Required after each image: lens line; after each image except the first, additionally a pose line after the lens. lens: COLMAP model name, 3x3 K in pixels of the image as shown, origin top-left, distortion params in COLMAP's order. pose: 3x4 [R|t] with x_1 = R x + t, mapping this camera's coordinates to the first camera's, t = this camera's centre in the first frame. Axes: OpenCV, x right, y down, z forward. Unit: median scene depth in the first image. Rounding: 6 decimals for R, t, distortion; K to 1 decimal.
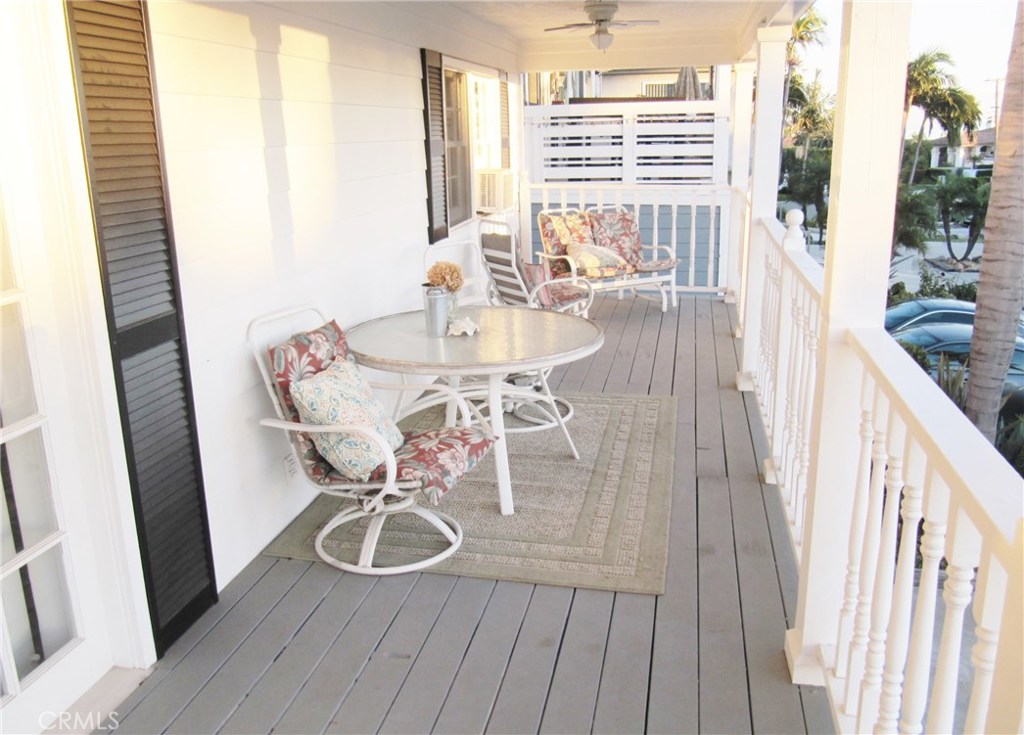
lens RADIAL K [[887.8, 0, 491.5], [0, 887.8, 387.2], [0, 0, 1]] dist [-0.049289, 0.016017]
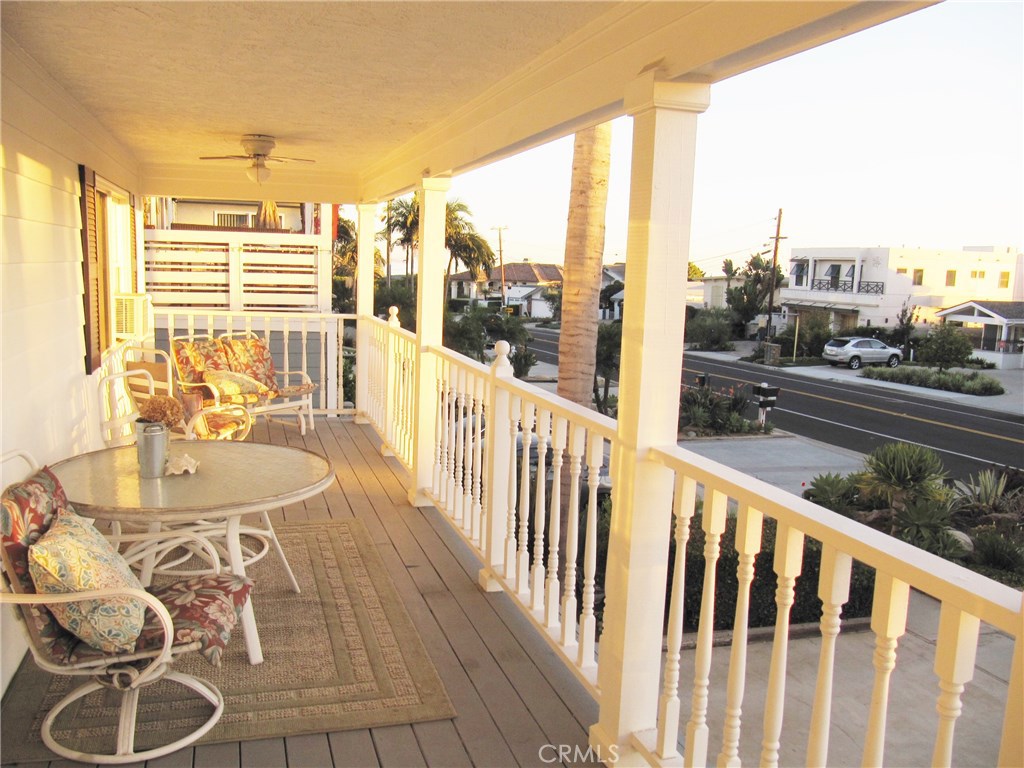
lens RADIAL K [[854.3, 0, 498.9], [0, 854.3, 400.6], [0, 0, 1]] dist [-0.062435, 0.038356]
pose [[0.867494, -0.027791, 0.496671, -0.095967], [0.086597, 0.991630, -0.095765, -0.011164], [-0.489853, 0.126086, 0.862639, 0.037474]]
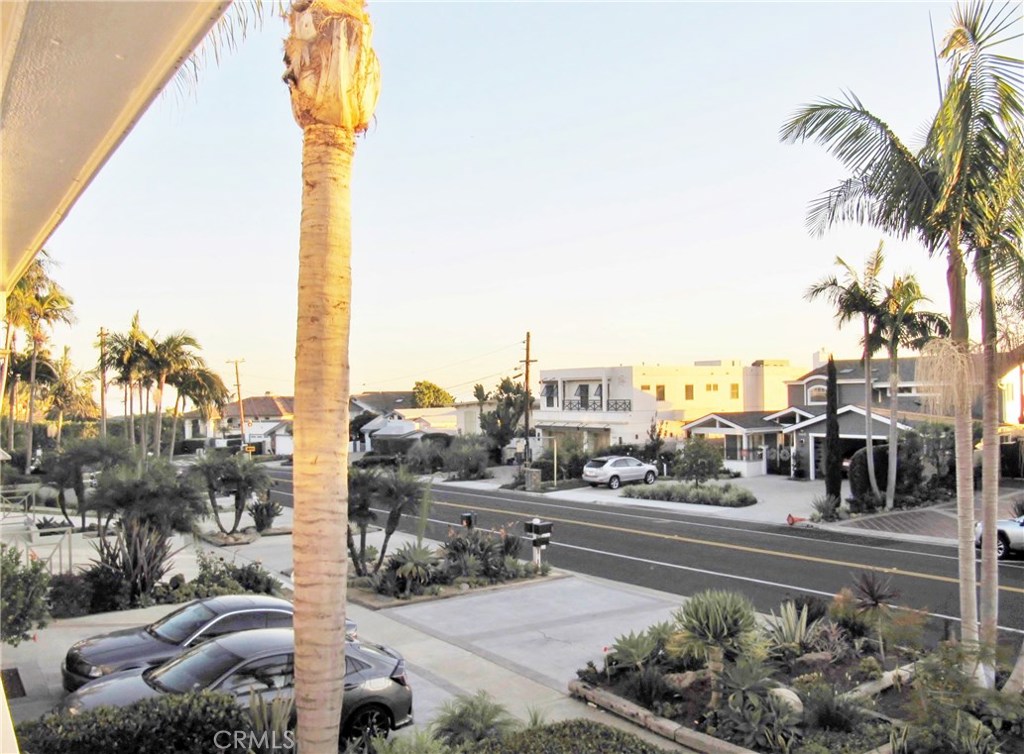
lens RADIAL K [[854.3, 0, 513.3], [0, 854.3, 374.7], [0, 0, 1]] dist [-0.062435, 0.038356]
pose [[0.677774, 0.029768, 0.734667, 0.113129], [0.200560, 0.953805, -0.223676, -0.119737], [-0.707388, 0.298946, 0.640494, 0.297658]]
